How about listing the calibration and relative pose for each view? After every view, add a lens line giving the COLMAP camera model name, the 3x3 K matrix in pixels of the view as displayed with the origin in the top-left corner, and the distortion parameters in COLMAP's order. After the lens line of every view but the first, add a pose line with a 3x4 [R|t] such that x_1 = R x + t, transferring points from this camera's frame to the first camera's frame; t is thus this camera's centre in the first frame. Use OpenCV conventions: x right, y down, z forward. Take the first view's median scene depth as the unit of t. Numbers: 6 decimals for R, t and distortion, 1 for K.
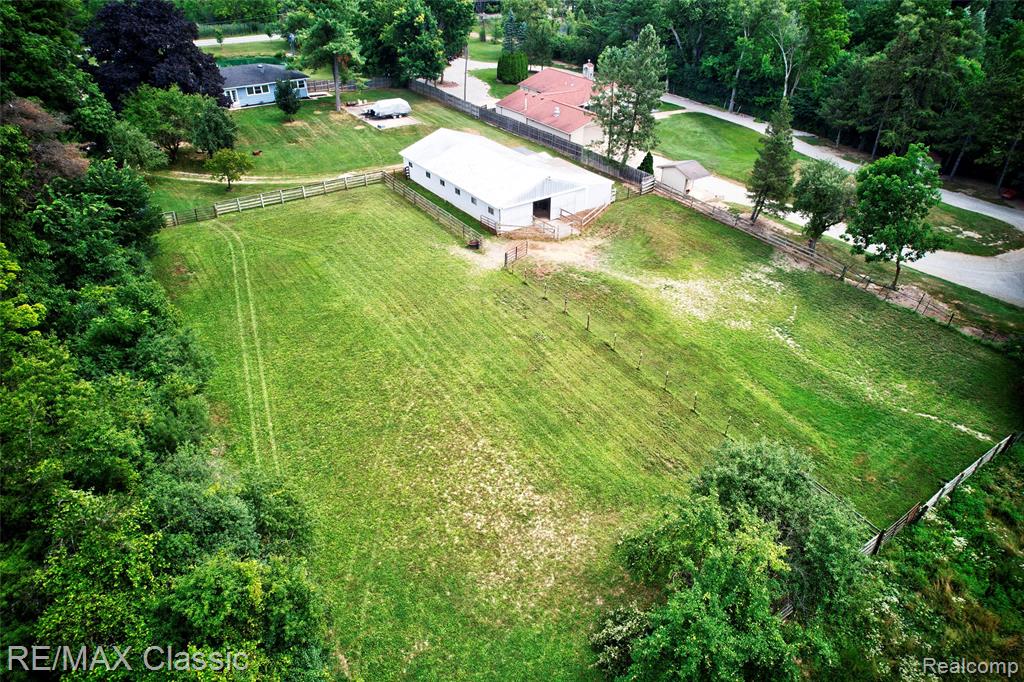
lens RADIAL K [[649.9, 0, 512.7], [0, 649.9, 348.0], [0, 0, 1]] dist [-0.059629, 0.047391]
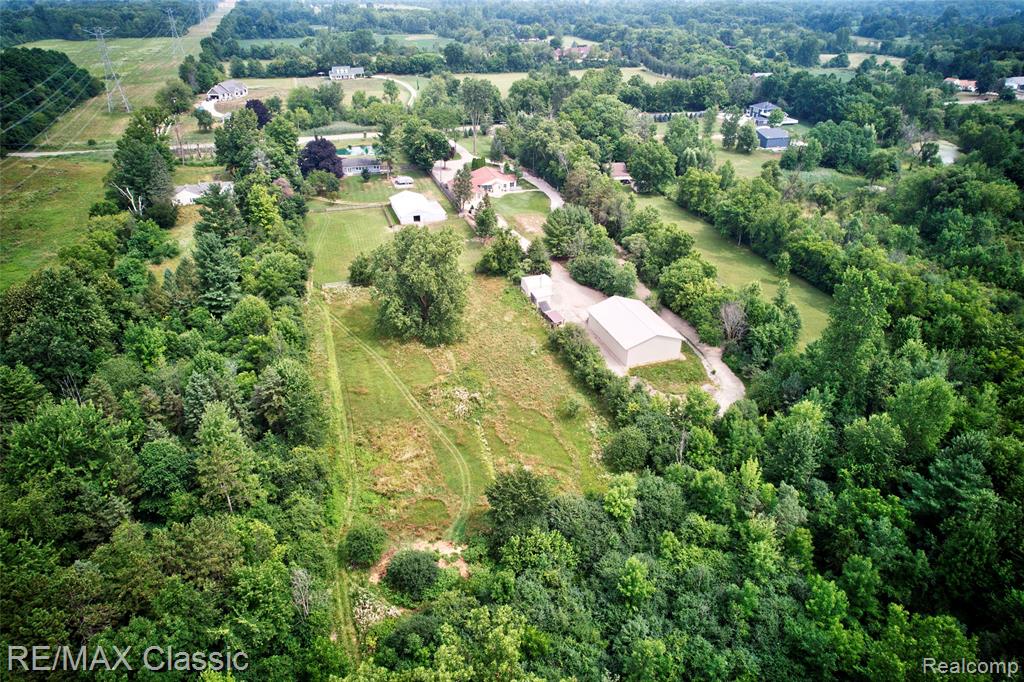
lens RADIAL K [[655.5, 0, 514.0], [0, 655.5, 343.0], [0, 0, 1]] dist [-0.078683, 0.070100]
pose [[0.961210, 0.138001, -0.238812, 1.329455], [-0.156461, 0.985856, -0.060062, 0.498694], [0.227146, 0.095097, 0.969207, -1.909366]]
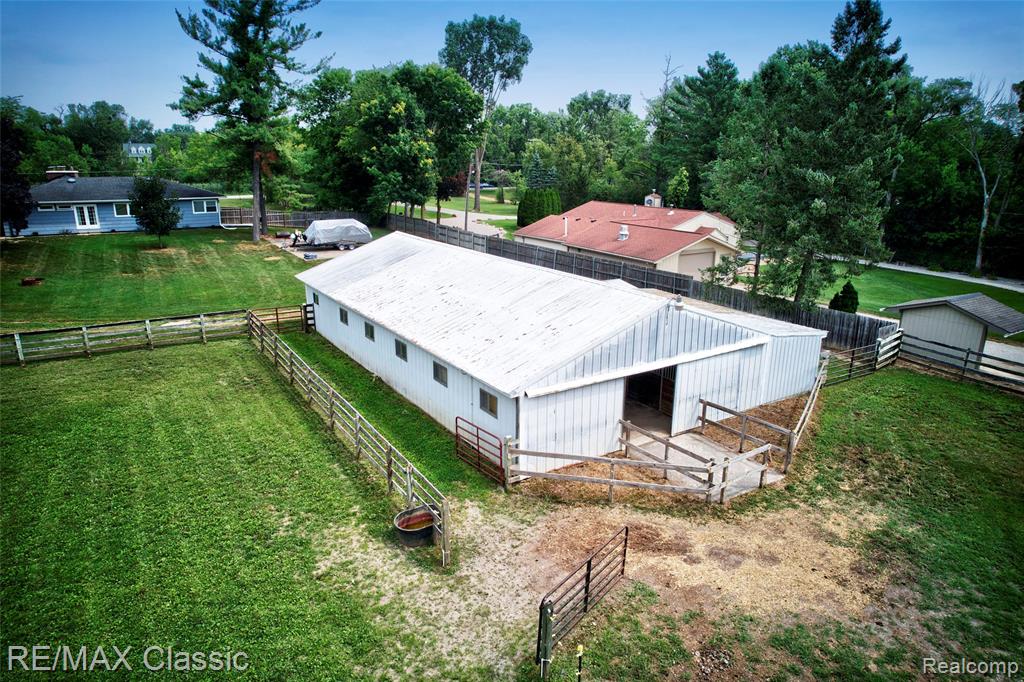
lens RADIAL K [[649.9, 0, 512.7], [0, 649.9, 348.0], [0, 0, 1]] dist [-0.059629, 0.047391]
pose [[0.999519, 0.011899, -0.028634, -0.013113], [-0.019934, 0.953910, -0.299430, -0.139463], [0.023752, 0.299857, 0.953688, 0.673249]]
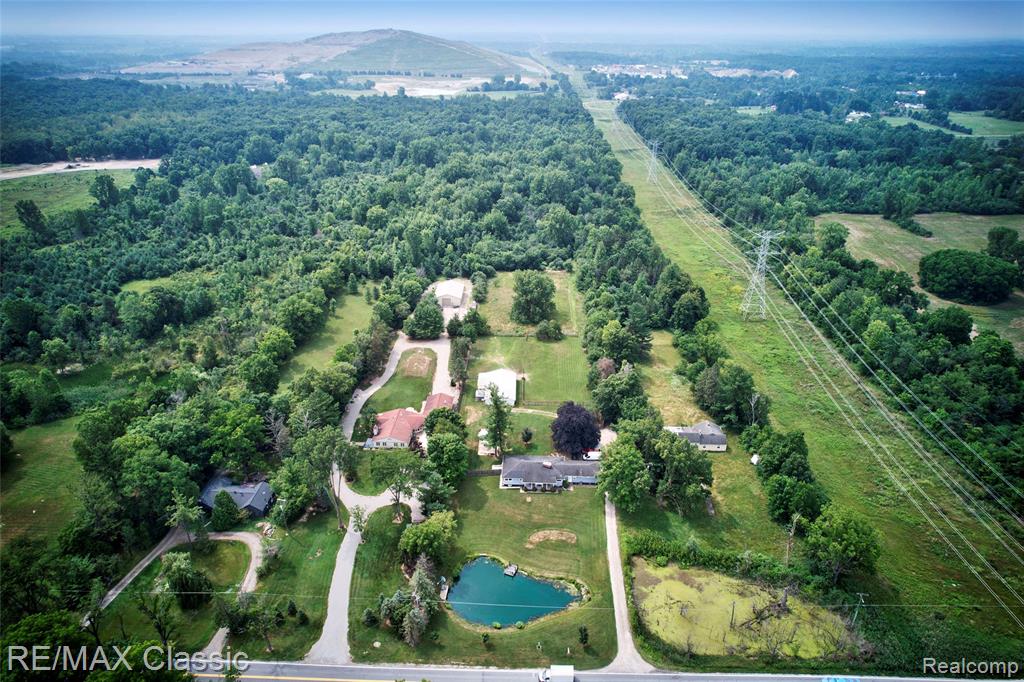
lens RADIAL K [[655.5, 0, 514.0], [0, 655.5, 343.0], [0, 0, 1]] dist [-0.078683, 0.070100]
pose [[-0.811671, -0.267733, 0.519143, -2.016928], [0.319167, 0.541075, 0.778056, -3.382438], [-0.489207, 0.797218, -0.353723, 2.188364]]
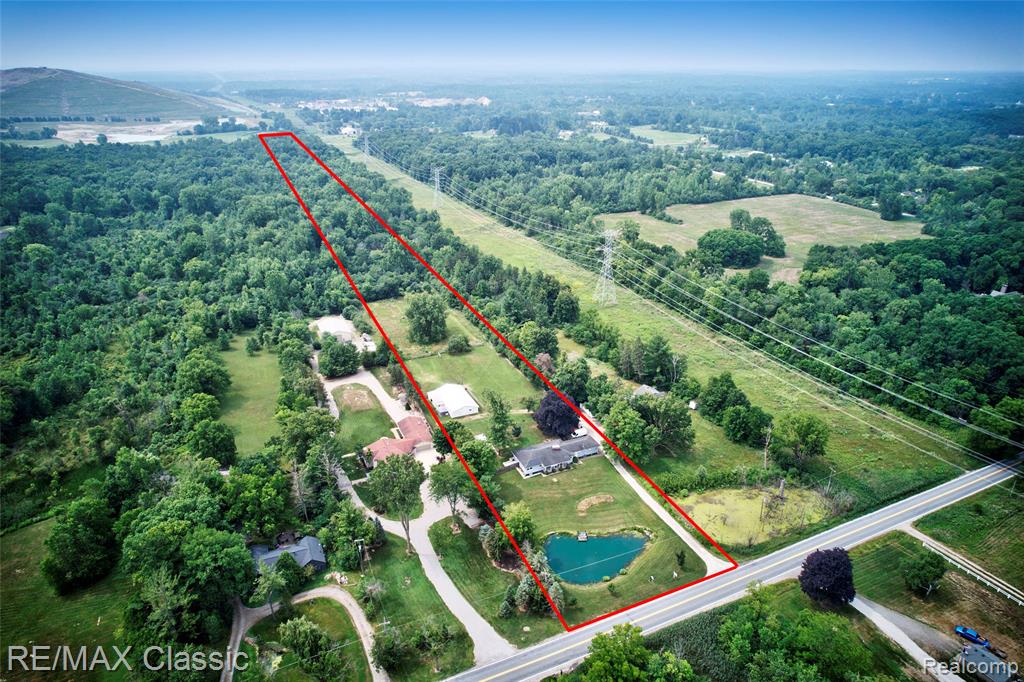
lens RADIAL K [[655.5, 0, 514.0], [0, 655.5, 343.0], [0, 0, 1]] dist [-0.078683, 0.070100]
pose [[-0.986175, -0.072707, 0.148907, -0.967112], [0.087100, 0.537030, 0.839054, -3.839186], [-0.140972, 0.840424, -0.523273, 2.848815]]
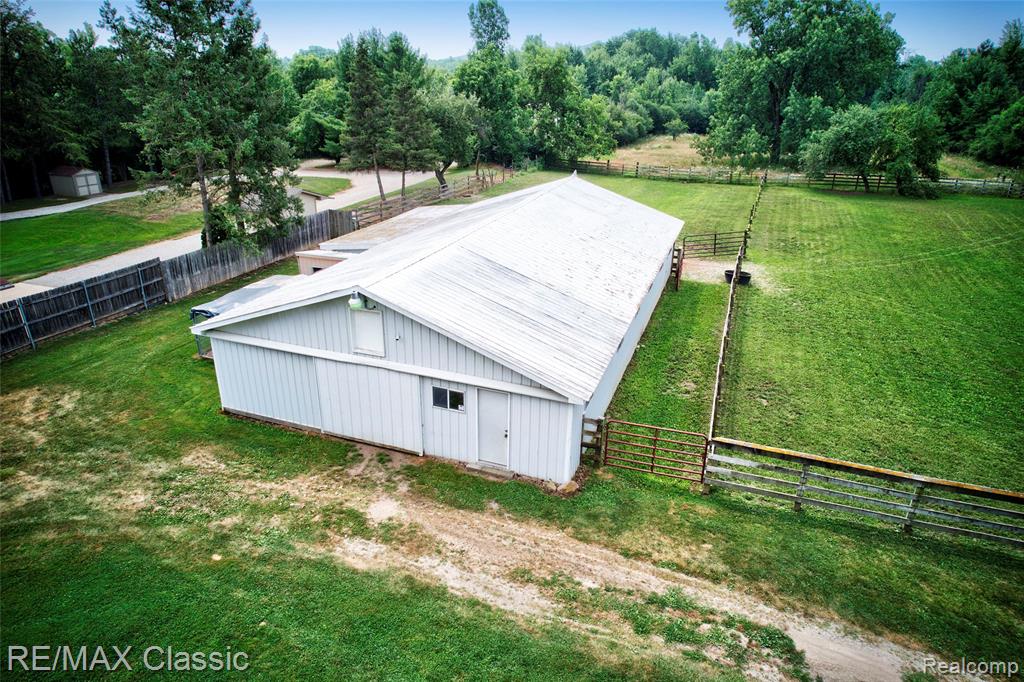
lens RADIAL K [[655.5, 0, 514.0], [0, 655.5, 343.0], [0, 0, 1]] dist [-0.078683, 0.070100]
pose [[-0.582112, -0.317882, 0.748396, -0.344924], [0.445756, 0.645019, 0.620687, -0.504632], [-0.680035, 0.694911, -0.233775, 1.194485]]
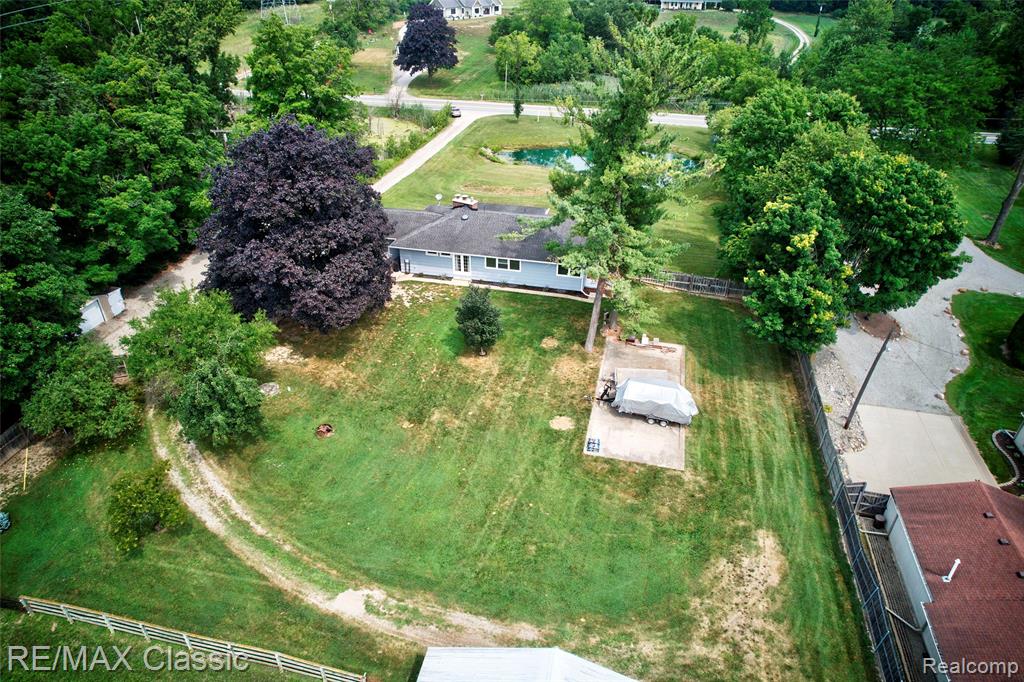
lens RADIAL K [[655.5, 0, 514.0], [0, 655.5, 343.0], [0, 0, 1]] dist [-0.078683, 0.070100]
pose [[0.686331, 0.390834, -0.613350, 0.031911], [-0.411061, 0.904175, 0.116178, -0.610193], [0.599982, 0.172387, 0.781220, 0.789748]]
